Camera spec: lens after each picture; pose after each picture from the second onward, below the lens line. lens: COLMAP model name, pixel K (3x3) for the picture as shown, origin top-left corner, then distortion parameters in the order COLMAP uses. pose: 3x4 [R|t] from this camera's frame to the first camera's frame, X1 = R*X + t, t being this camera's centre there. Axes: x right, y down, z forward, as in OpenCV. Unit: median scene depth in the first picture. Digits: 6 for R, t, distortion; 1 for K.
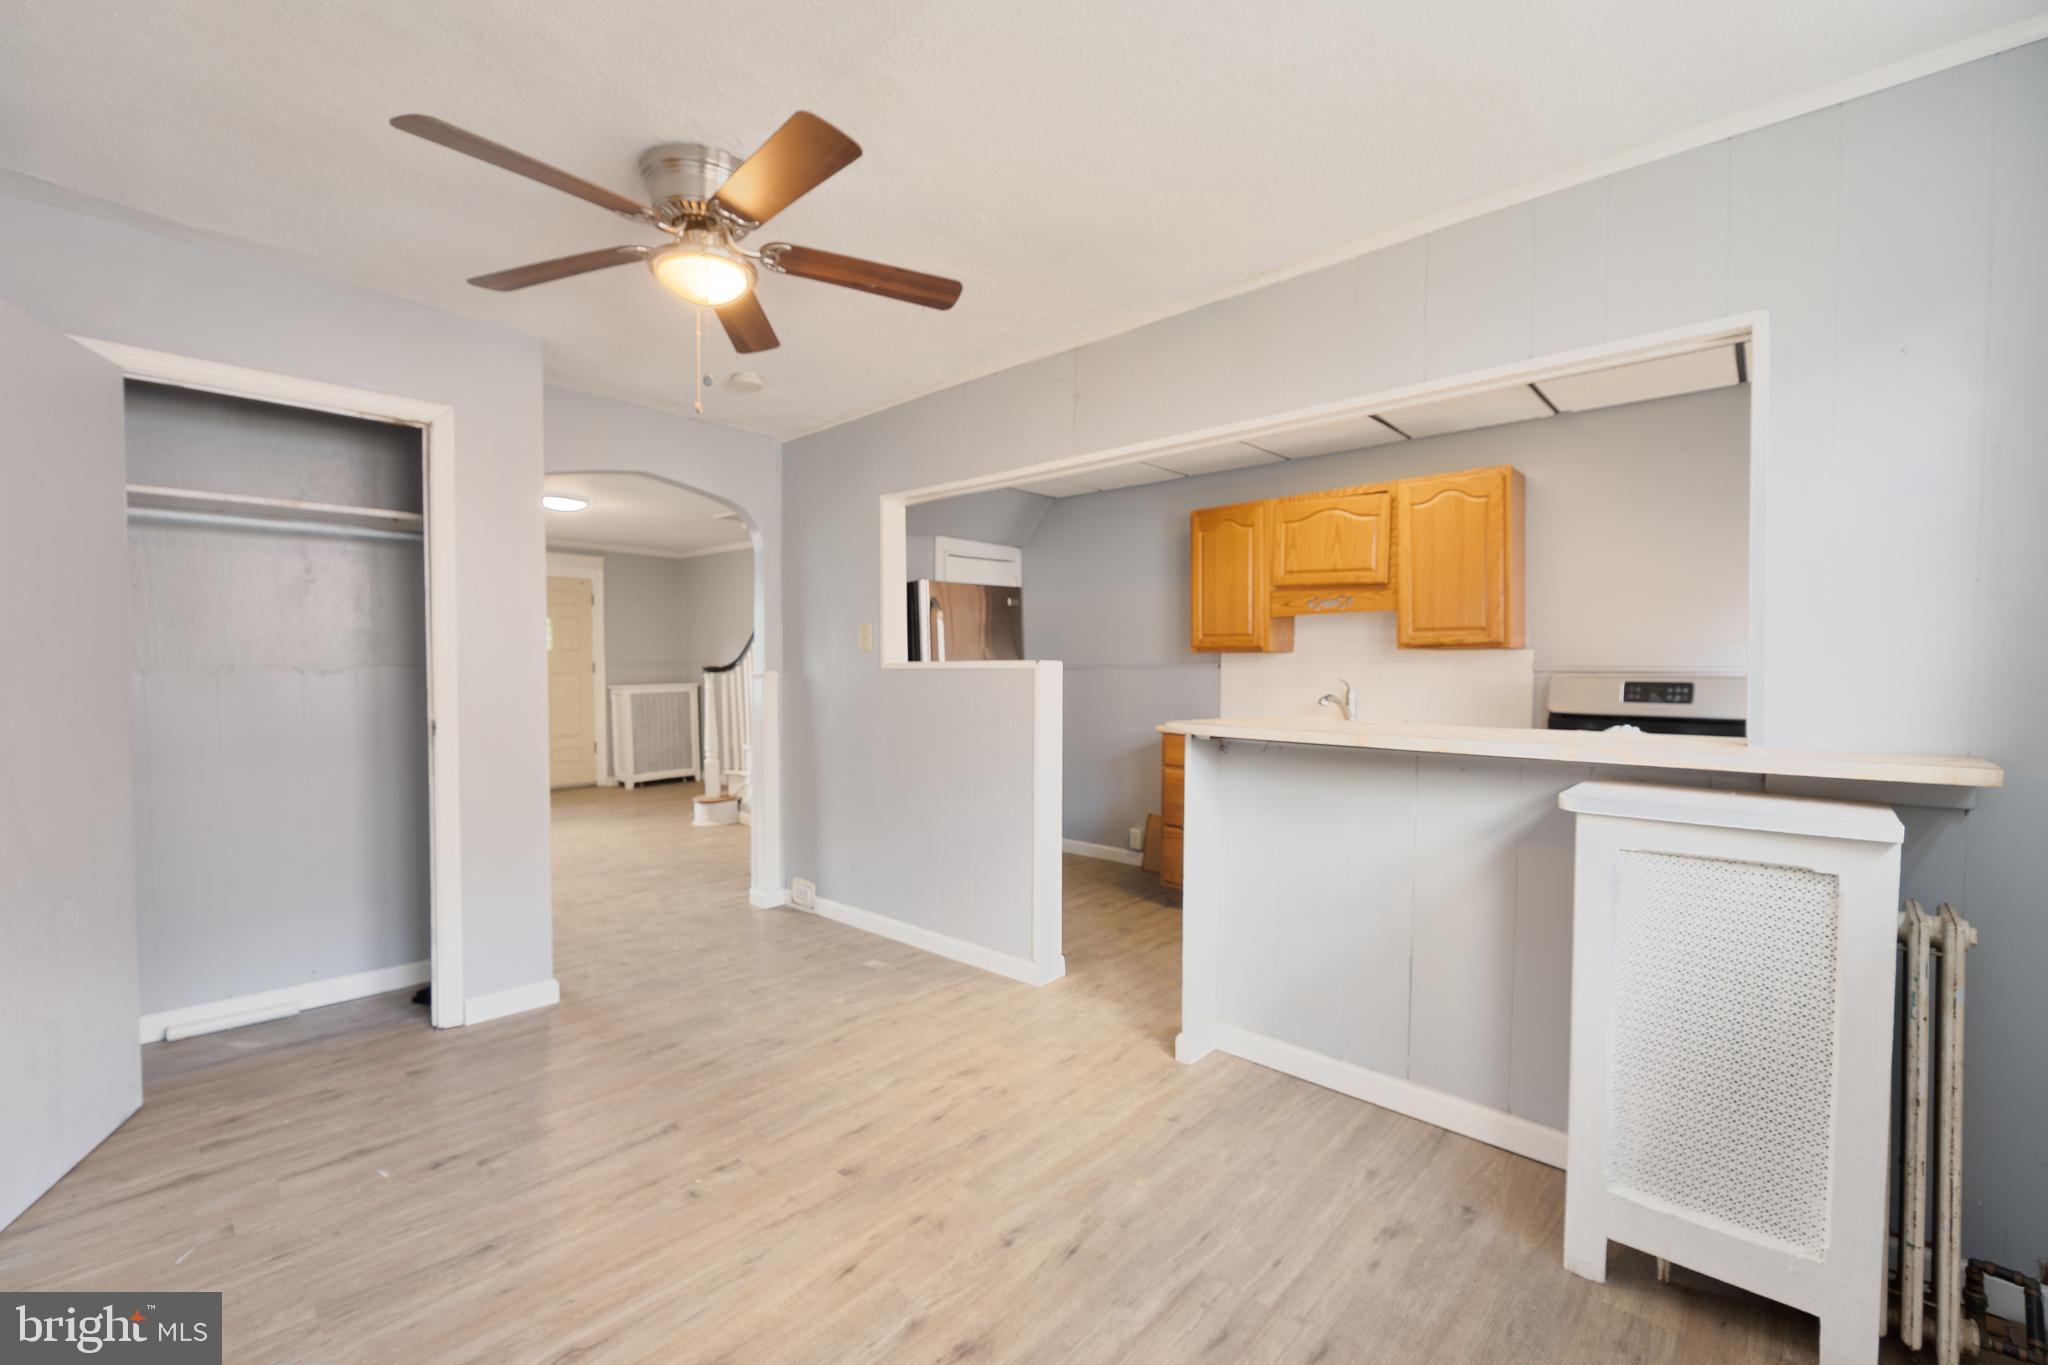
lens RADIAL K [[936.7, 0, 1026.6], [0, 936.7, 684.1], [0, 0, 1]] dist [0.002082, 0.000133]
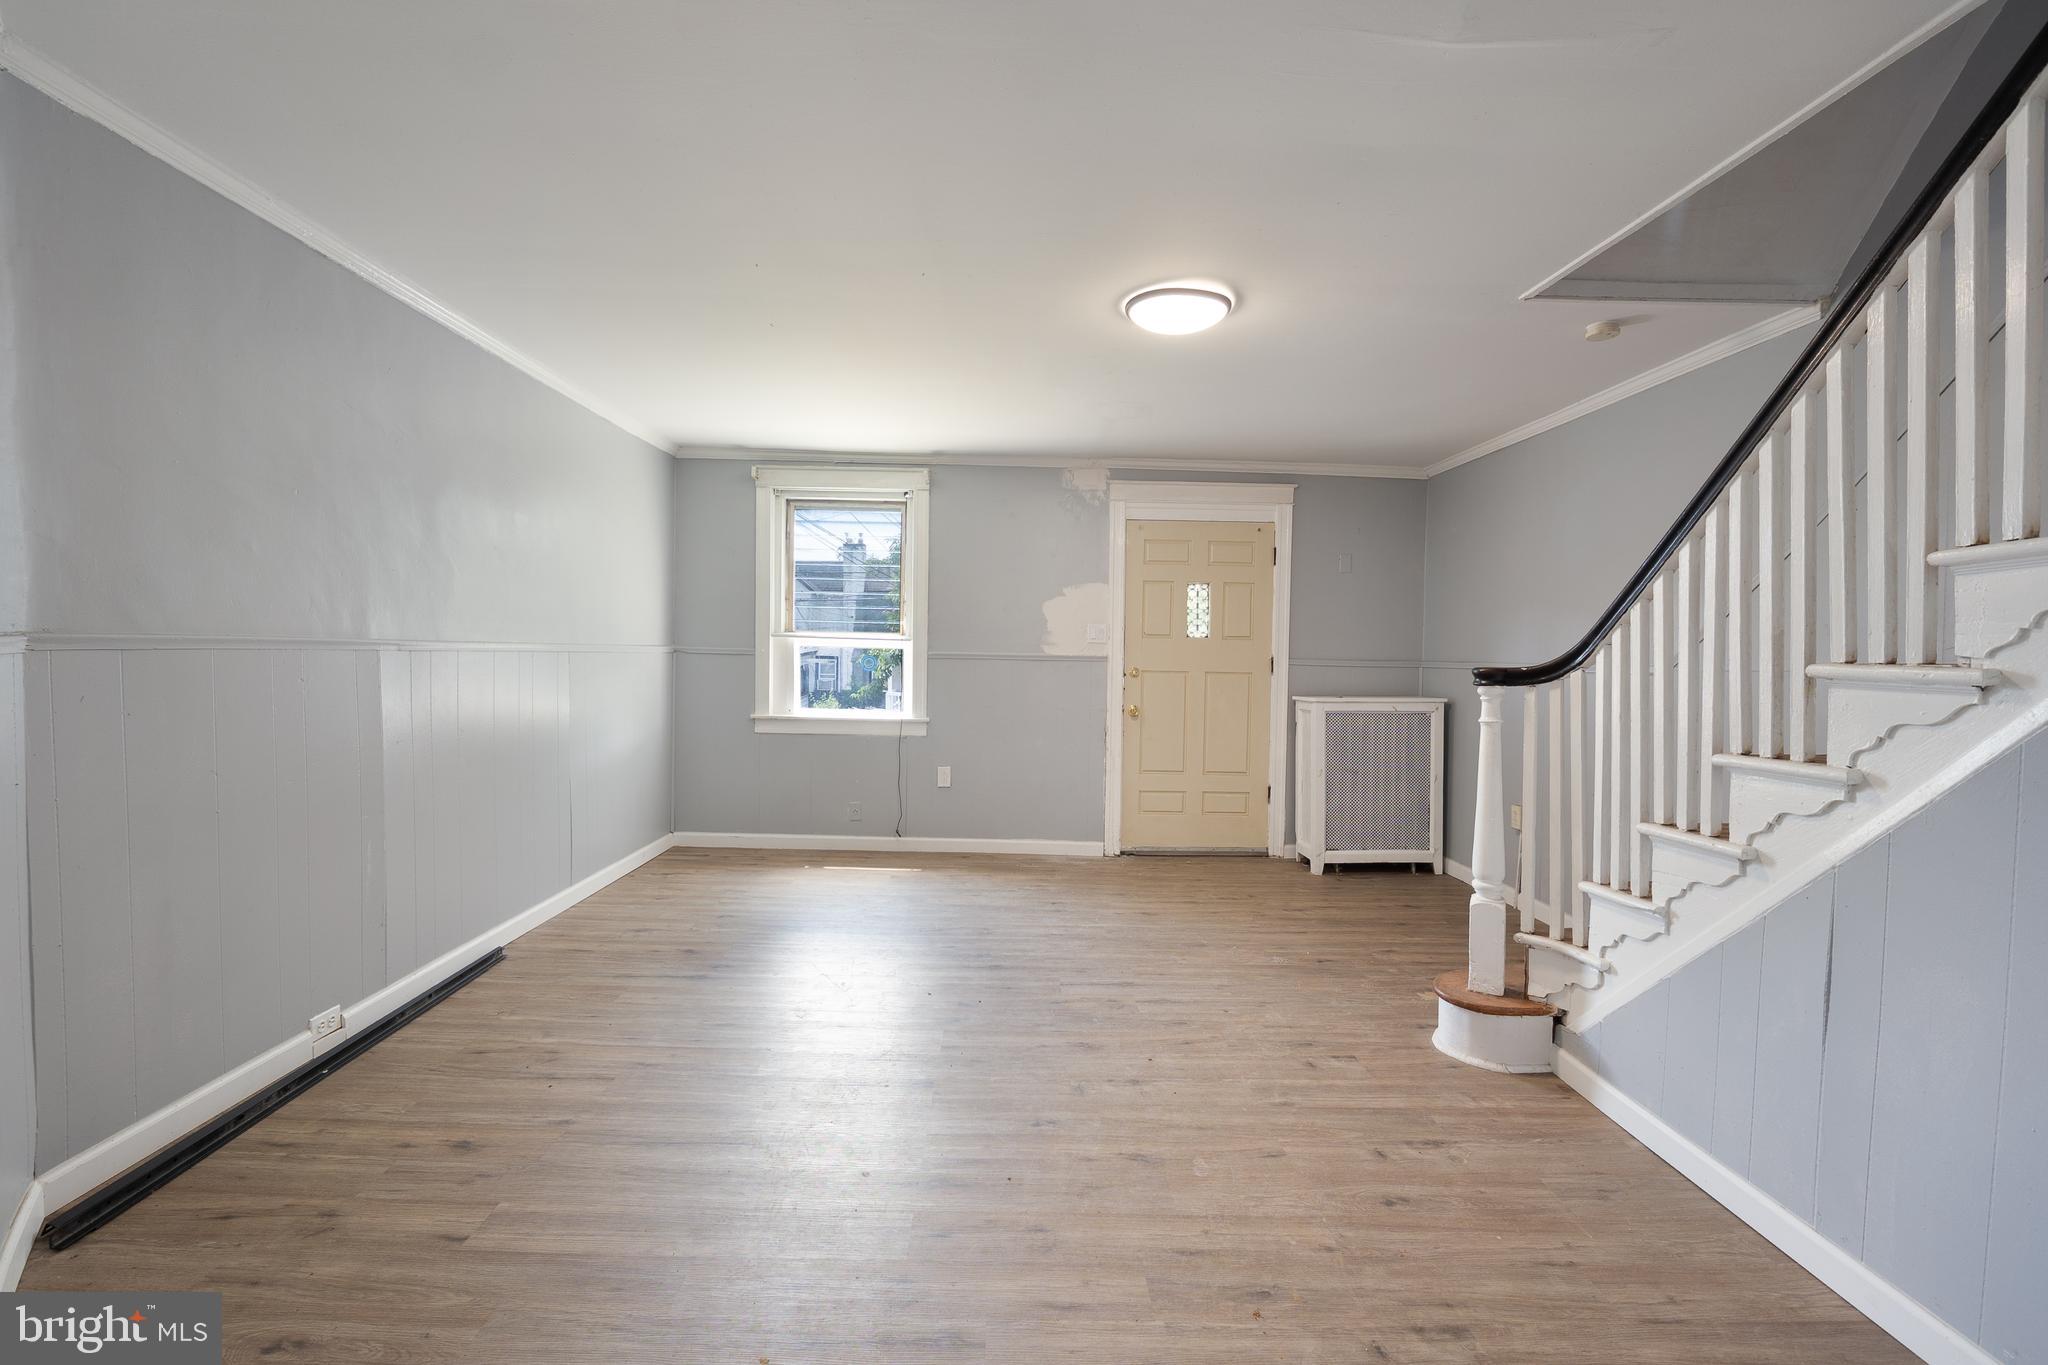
lens RADIAL K [[859.0, 0, 1024.8], [0, 859.0, 692.1], [0, 0, 1]] dist [0.001723, 0.000149]
pose [[0.713647, 0.043657, -0.699143, -0.221701], [-0.033592, 0.999041, 0.028096, -0.012678], [0.699699, 0.003435, 0.714429, 0.591074]]
